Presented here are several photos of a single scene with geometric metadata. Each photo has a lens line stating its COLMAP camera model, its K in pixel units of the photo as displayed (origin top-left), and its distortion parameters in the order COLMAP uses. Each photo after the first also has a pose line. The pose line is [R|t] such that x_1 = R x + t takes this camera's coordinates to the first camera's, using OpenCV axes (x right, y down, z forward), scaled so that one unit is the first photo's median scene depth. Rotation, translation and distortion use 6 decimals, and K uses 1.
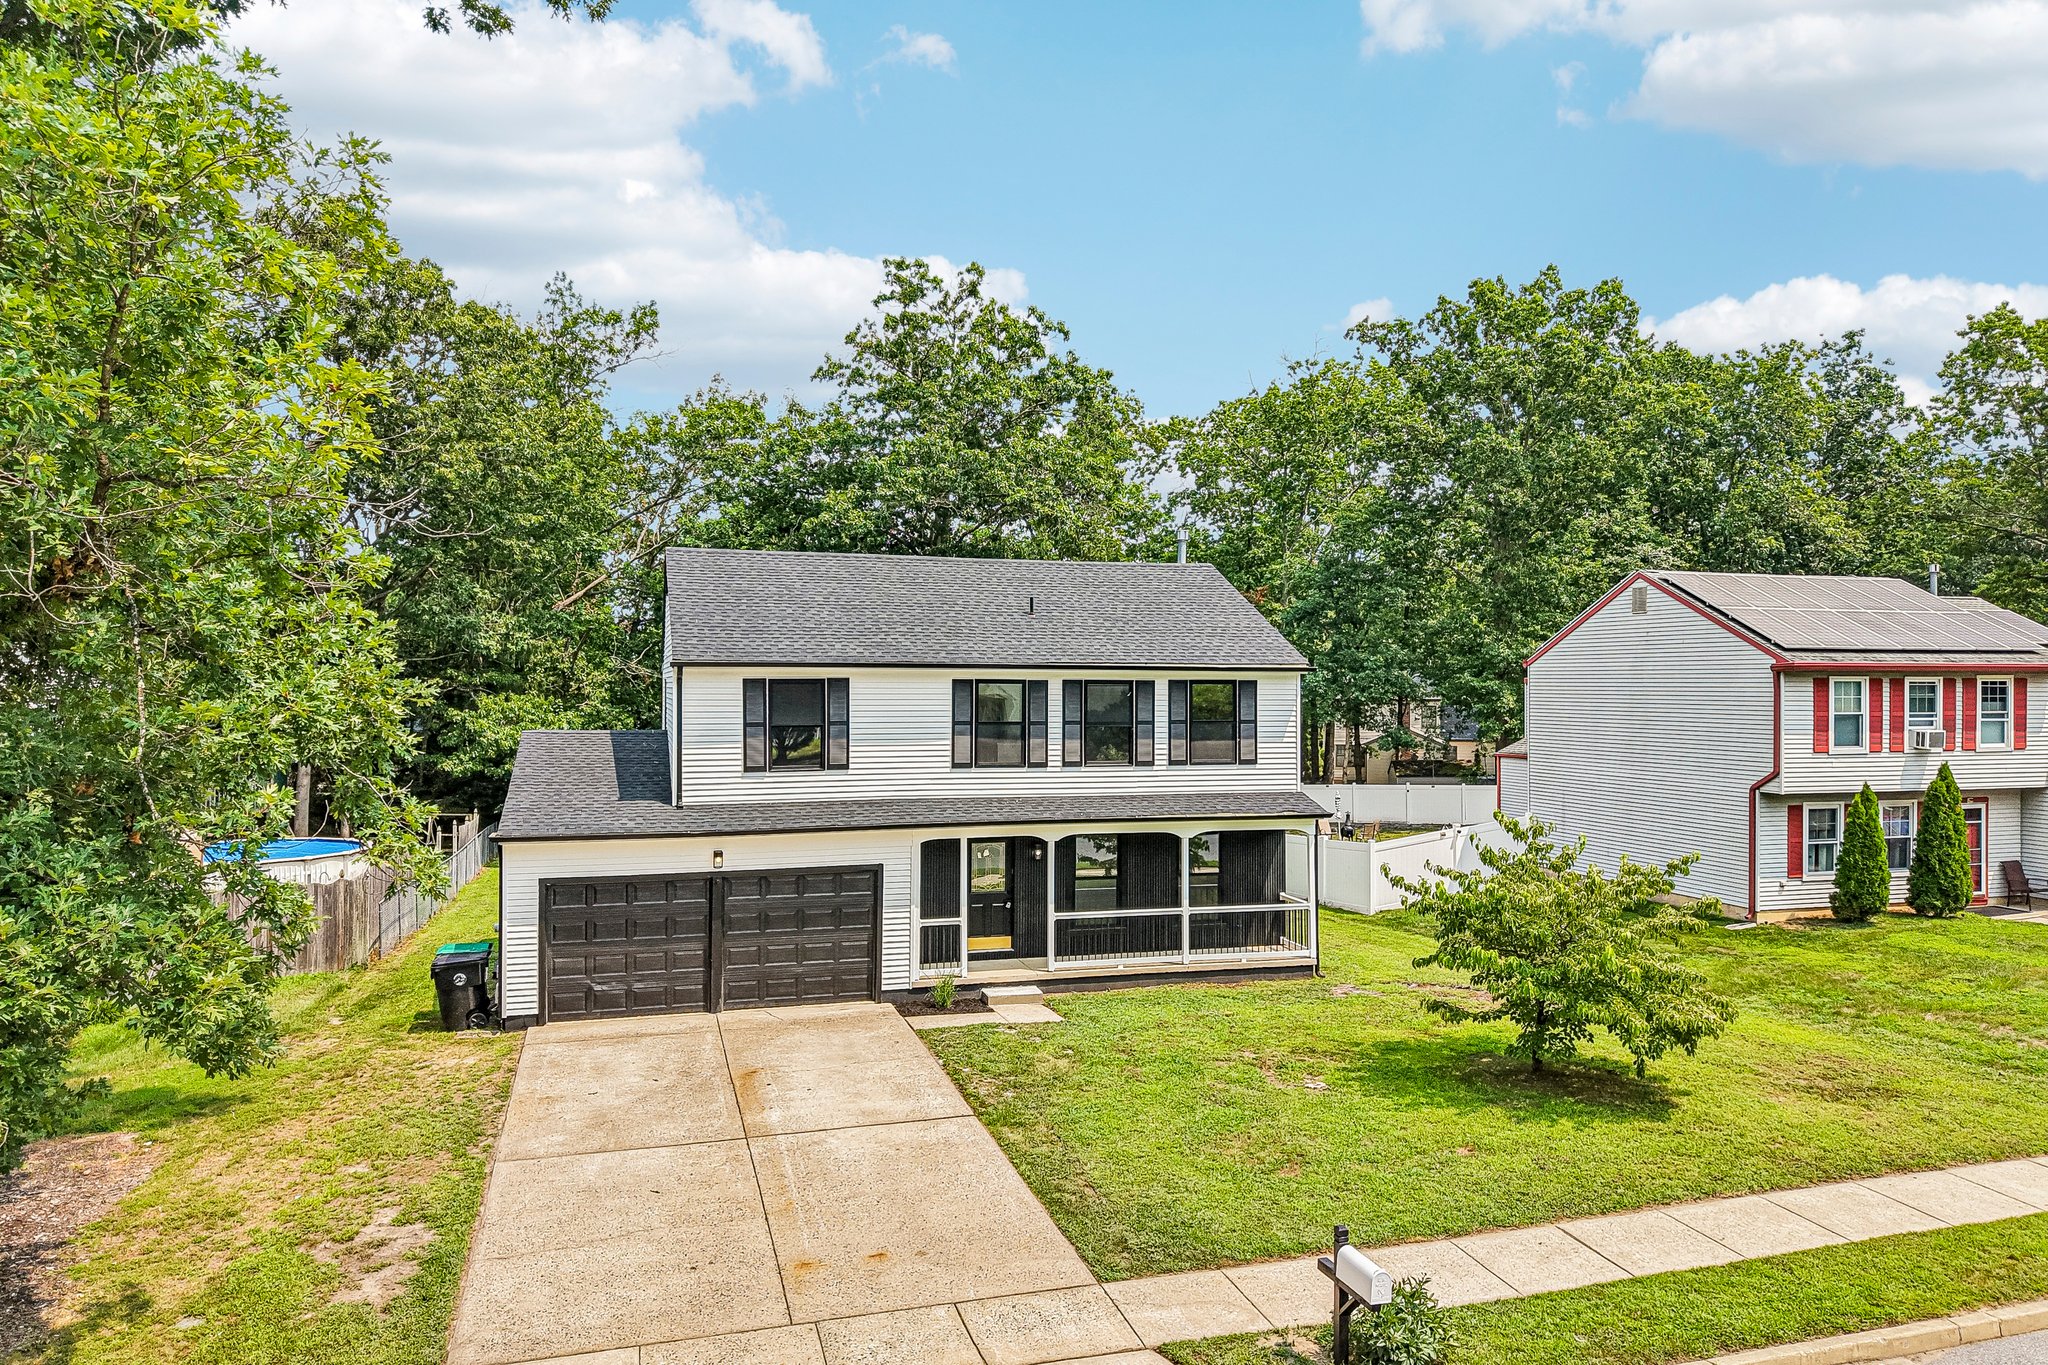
lens RADIAL K [[1374.4, 0, 1025.6], [0, 1374.4, 675.6], [0, 0, 1]] dist [0.030850, -0.035009]
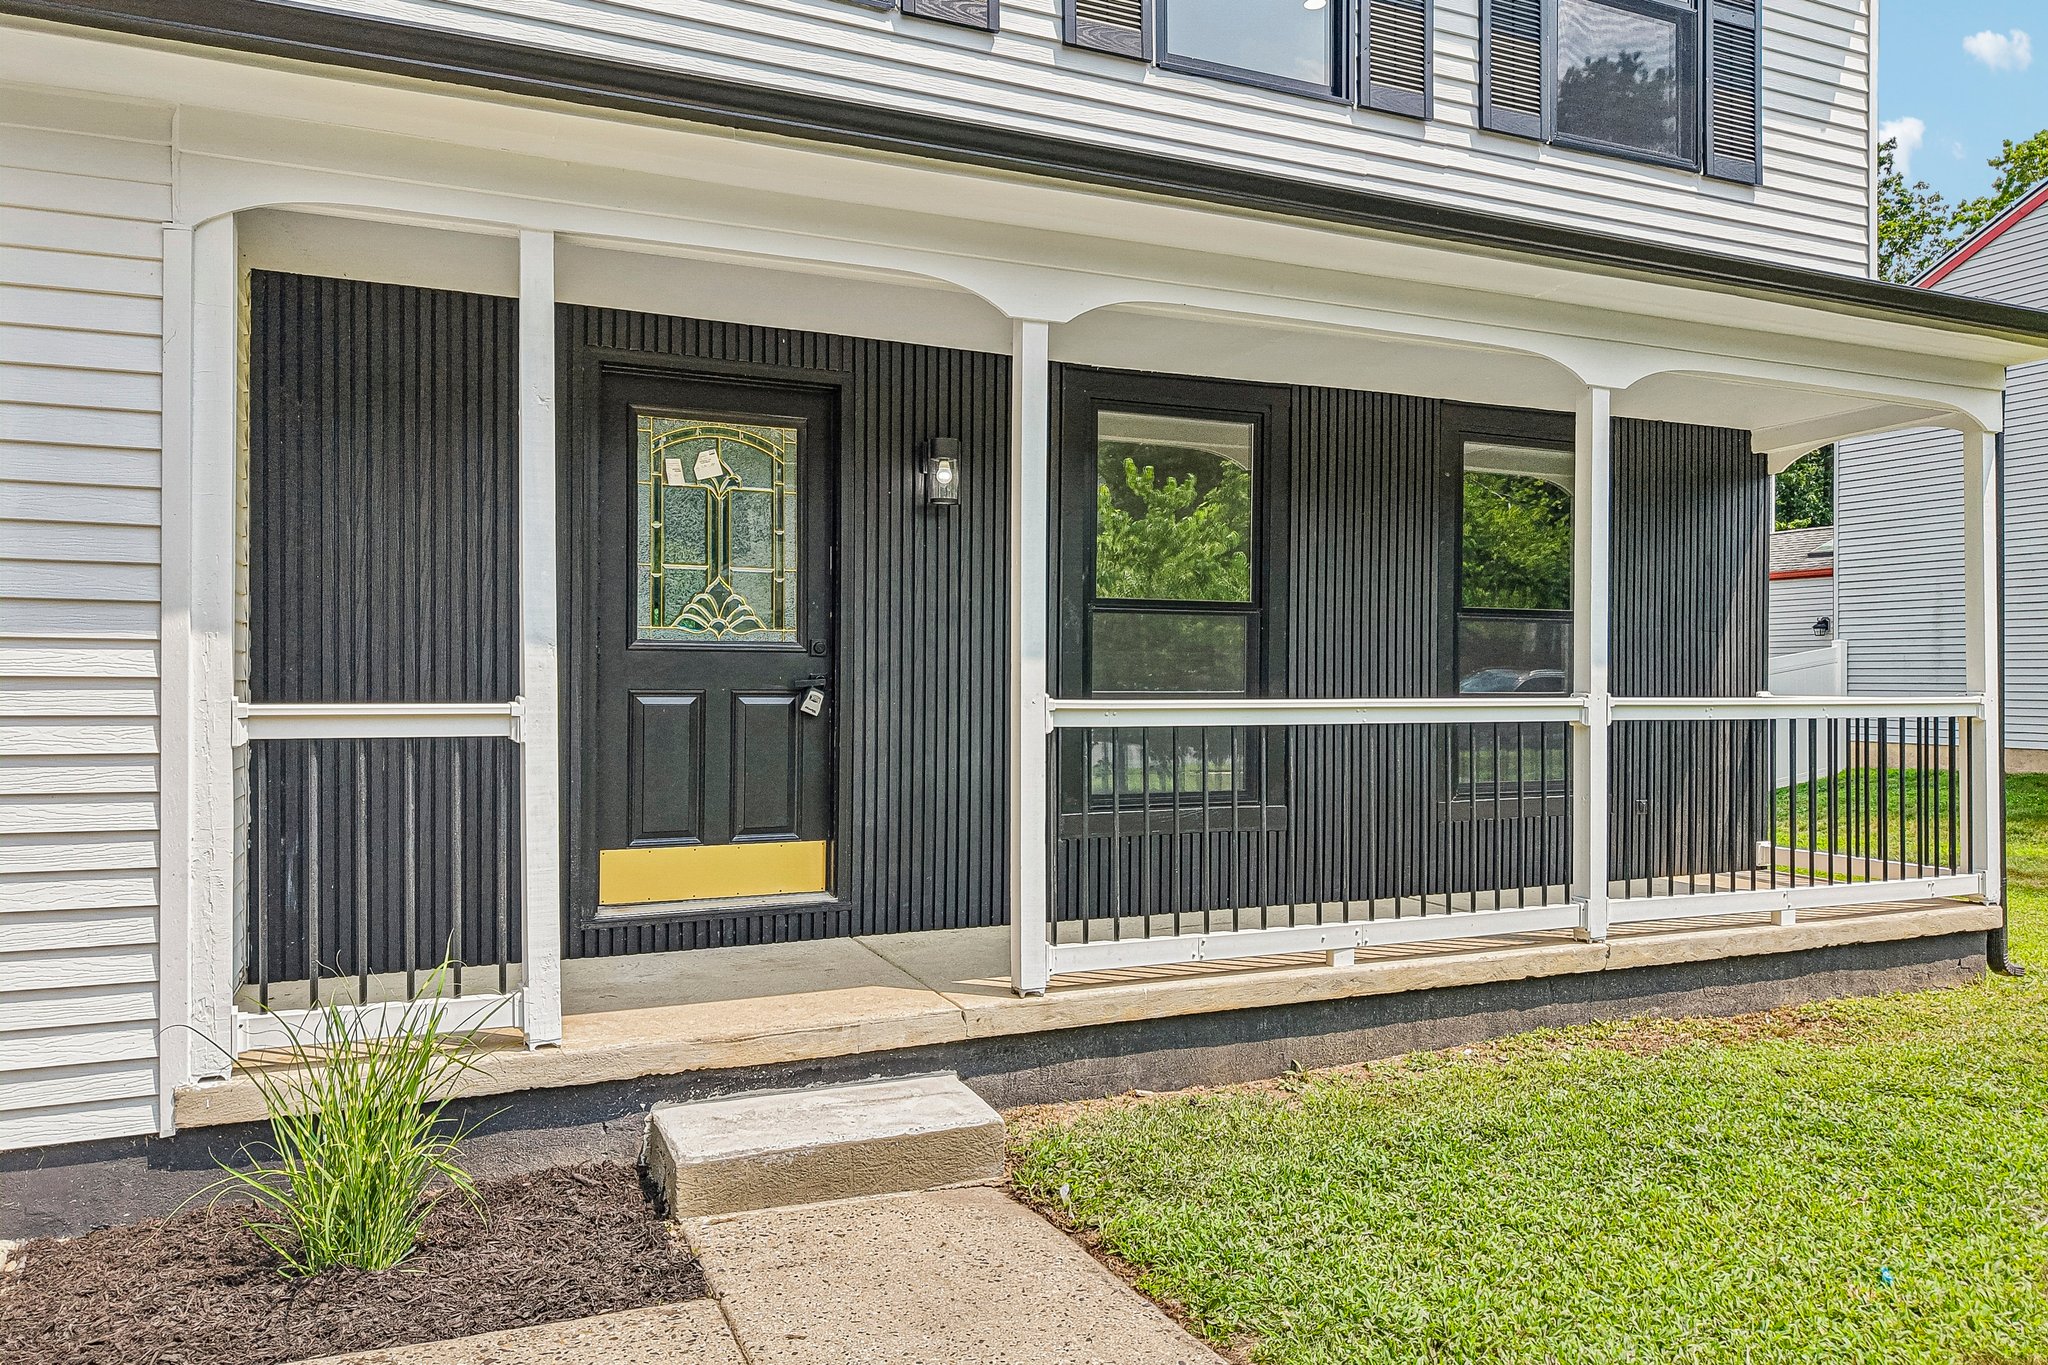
lens RADIAL K [[1374.4, 0, 1025.6], [0, 1374.4, 675.6], [0, 0, 1]] dist [0.030850, -0.035009]
pose [[0.991523, 0.000264, 0.129932, -0.007831], [-0.000874, 0.999989, 0.004641, 0.176008], [-0.129930, -0.004715, 0.991512, 0.838176]]
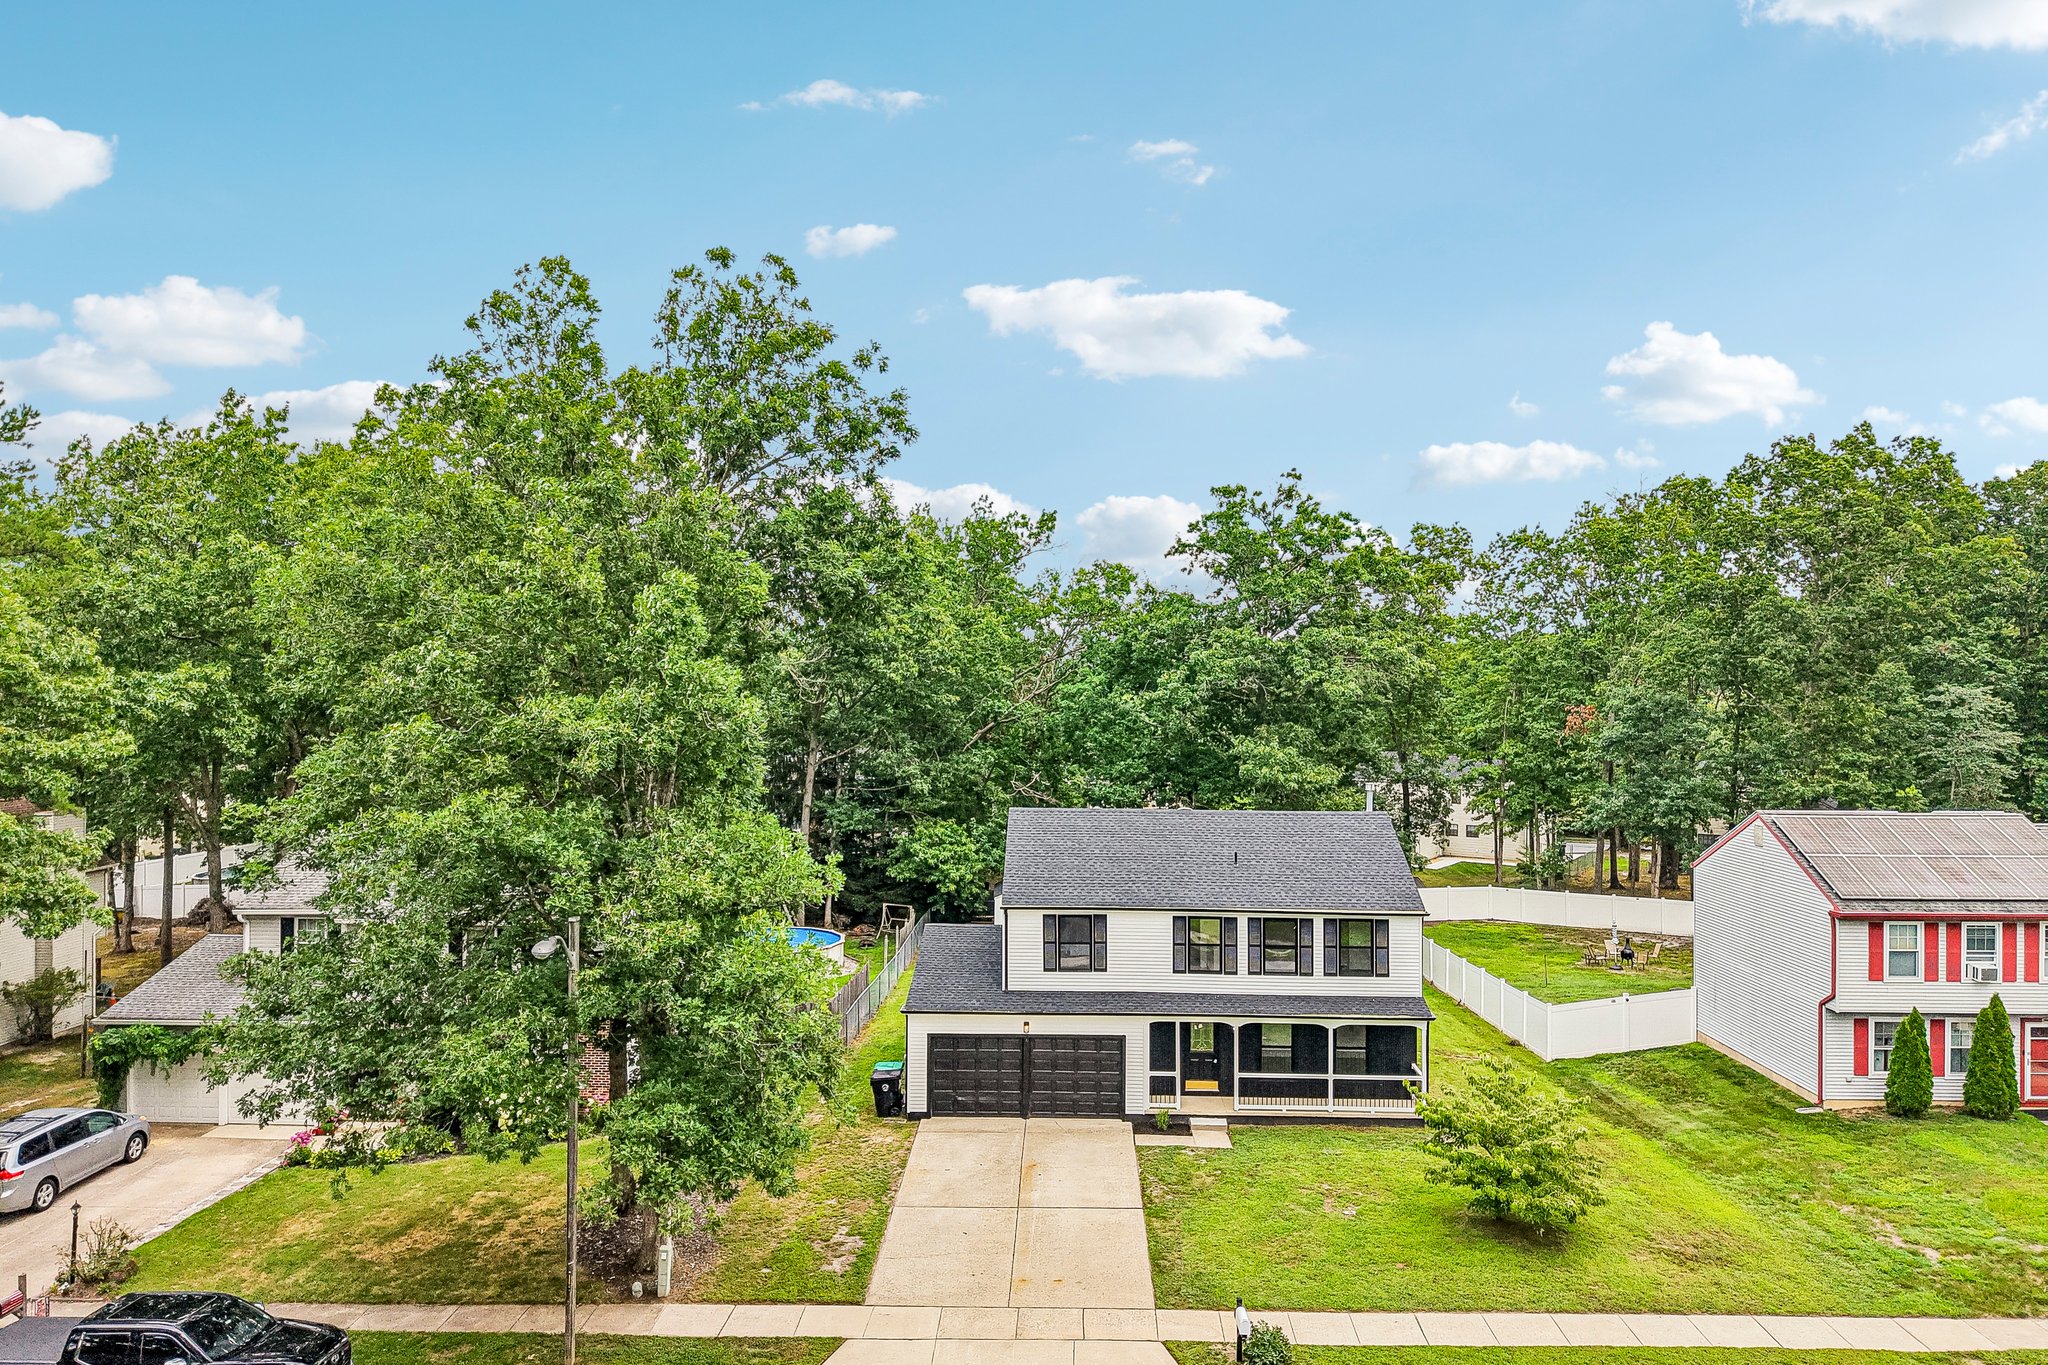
lens RADIAL K [[1374.4, 0, 1025.6], [0, 1374.4, 675.6], [0, 0, 1]] dist [0.030850, -0.035009]
pose [[0.950954, -0.000027, -0.309333, 0.285278], [-0.000293, 0.999999, -0.000988, -0.284769], [0.309333, 0.001031, 0.950953, -0.577941]]
